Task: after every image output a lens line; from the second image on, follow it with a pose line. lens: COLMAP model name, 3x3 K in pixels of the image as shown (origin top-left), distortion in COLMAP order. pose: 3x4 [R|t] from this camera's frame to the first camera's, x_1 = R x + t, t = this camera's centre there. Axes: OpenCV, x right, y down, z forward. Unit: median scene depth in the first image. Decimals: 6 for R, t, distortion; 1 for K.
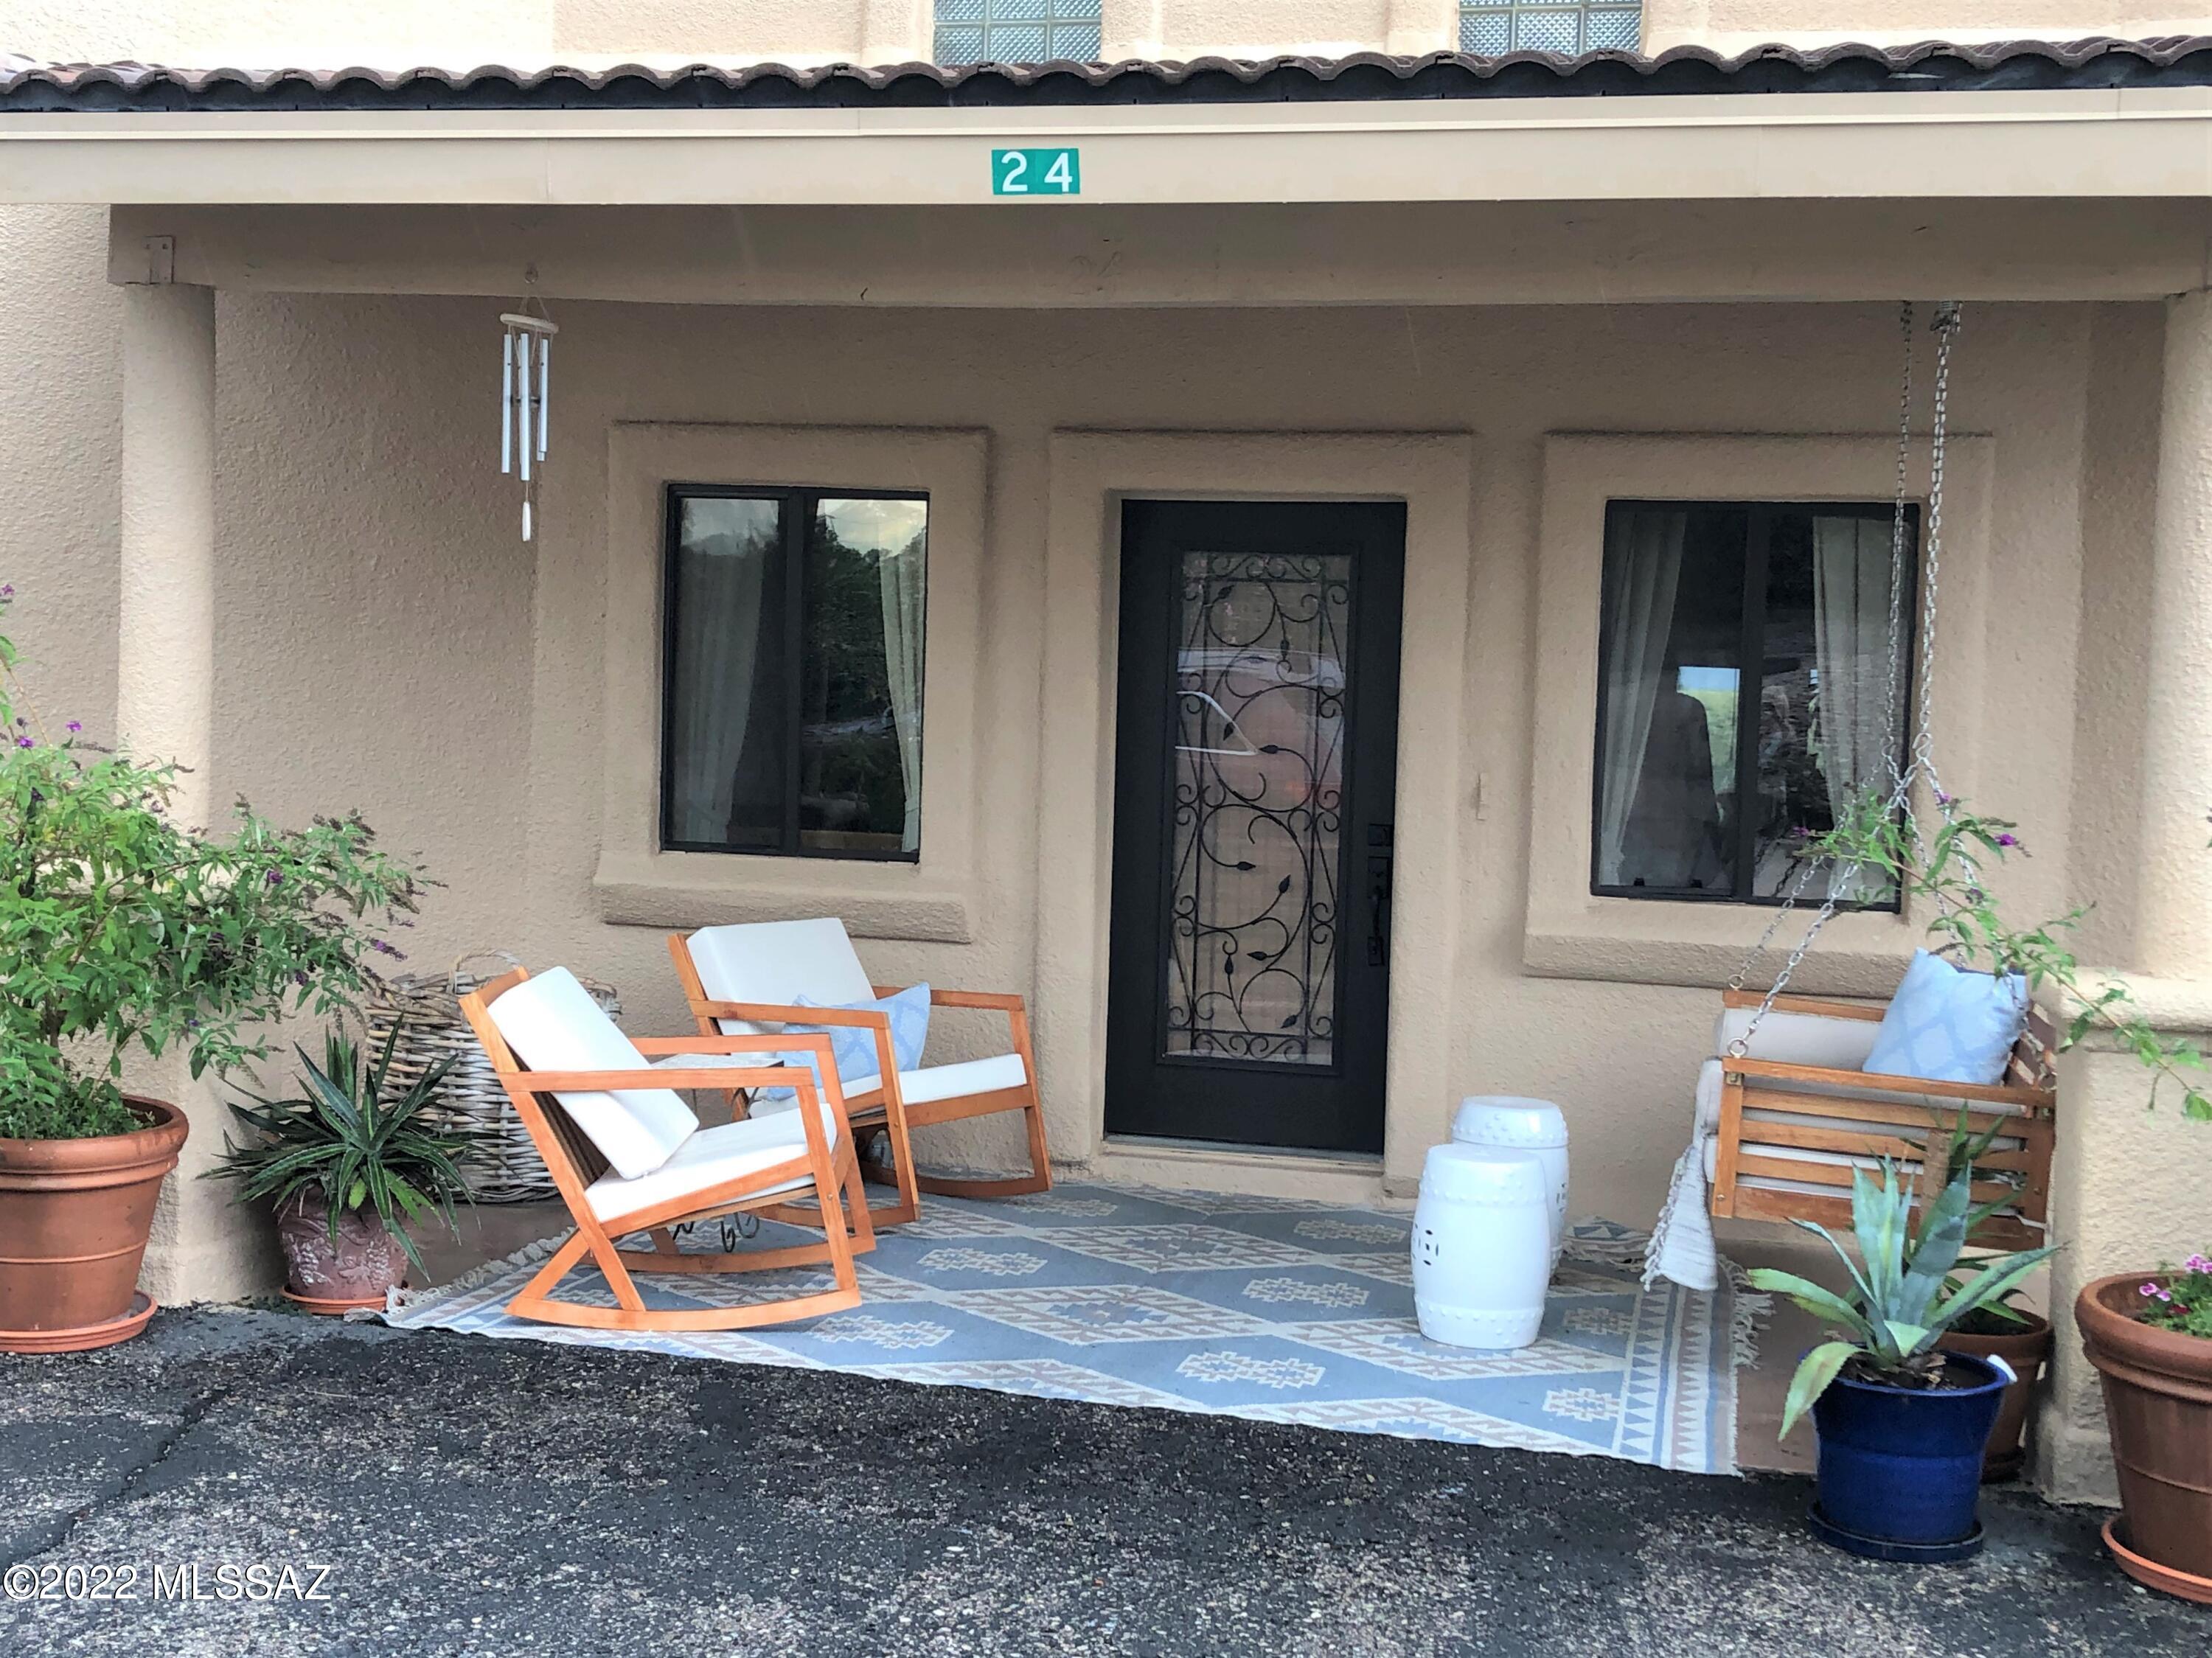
lens RADIAL K [[2671.1, 0, 1106.0], [0, 2671.1, 829.0], [0, 0, 1]] dist [0.197302, -0.731973]
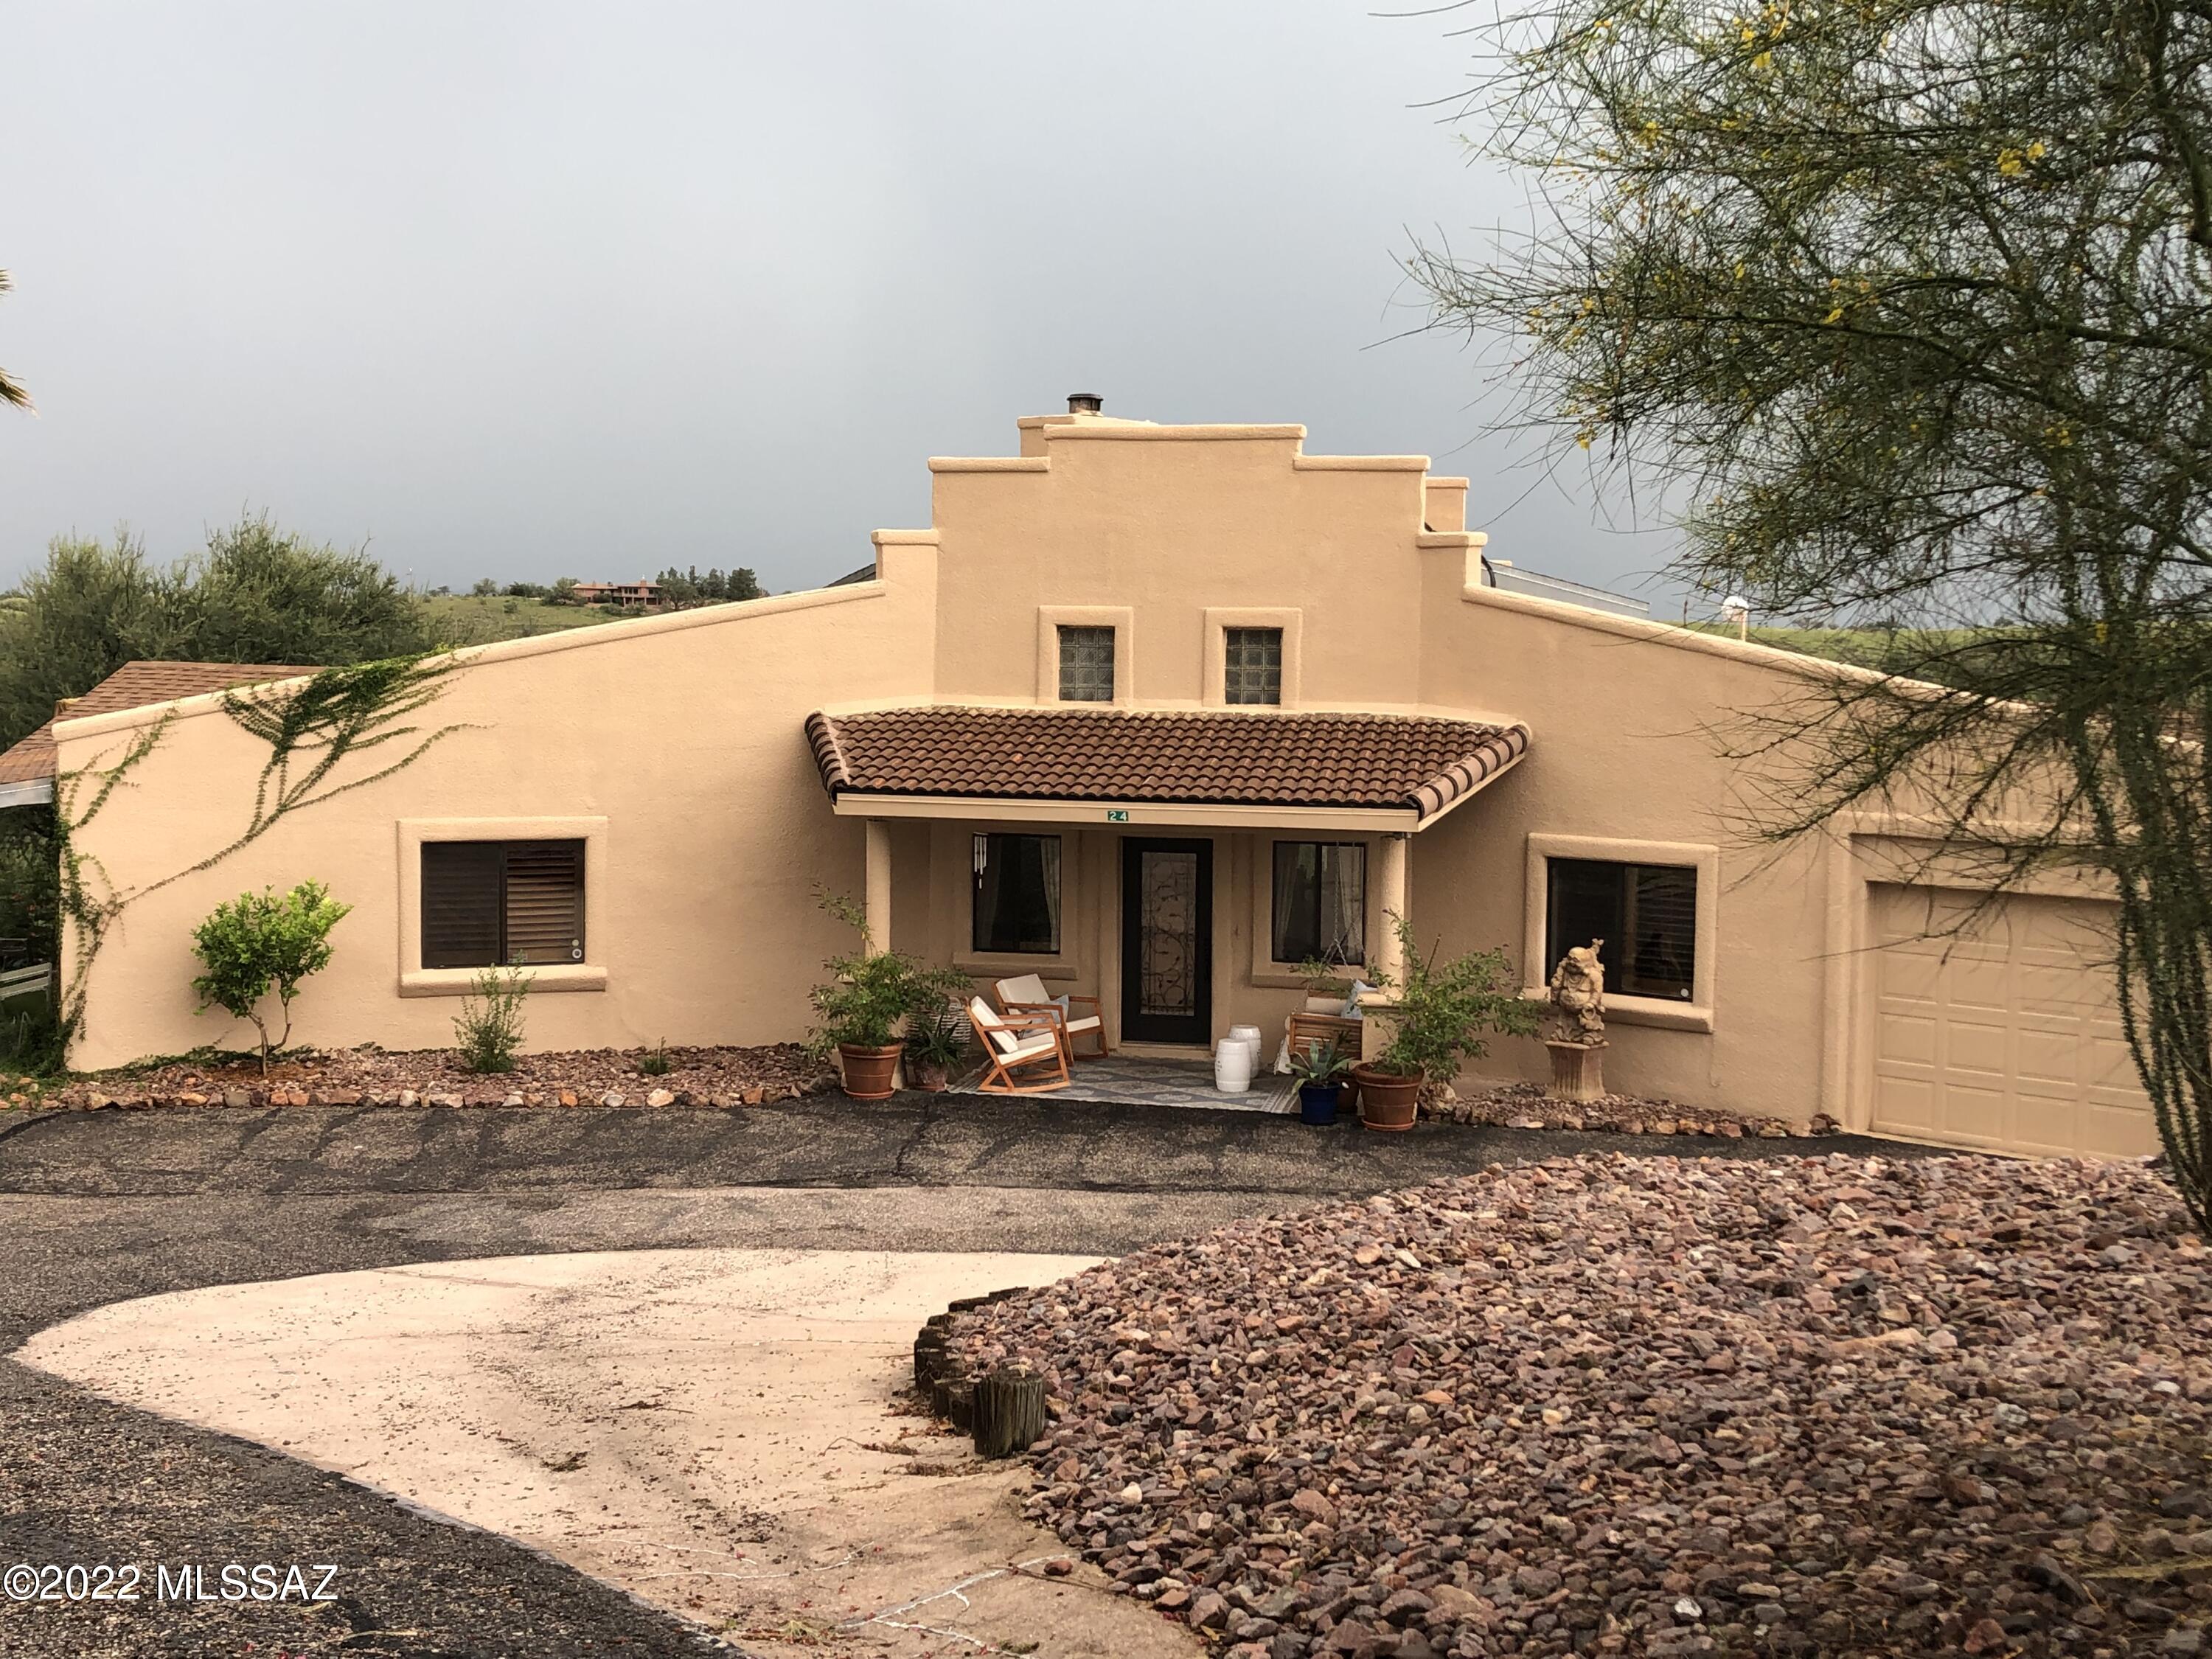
lens RADIAL K [[2671.3, 0, 1106.0], [0, 2671.3, 829.5], [0, 0, 1]] dist [0.197302, -0.731973]
pose [[0.998736, -0.024438, 0.043932, -0.177473], [0.023273, 0.999369, 0.026849, -0.255371], [-0.044560, -0.025793, 0.998674, -2.490297]]
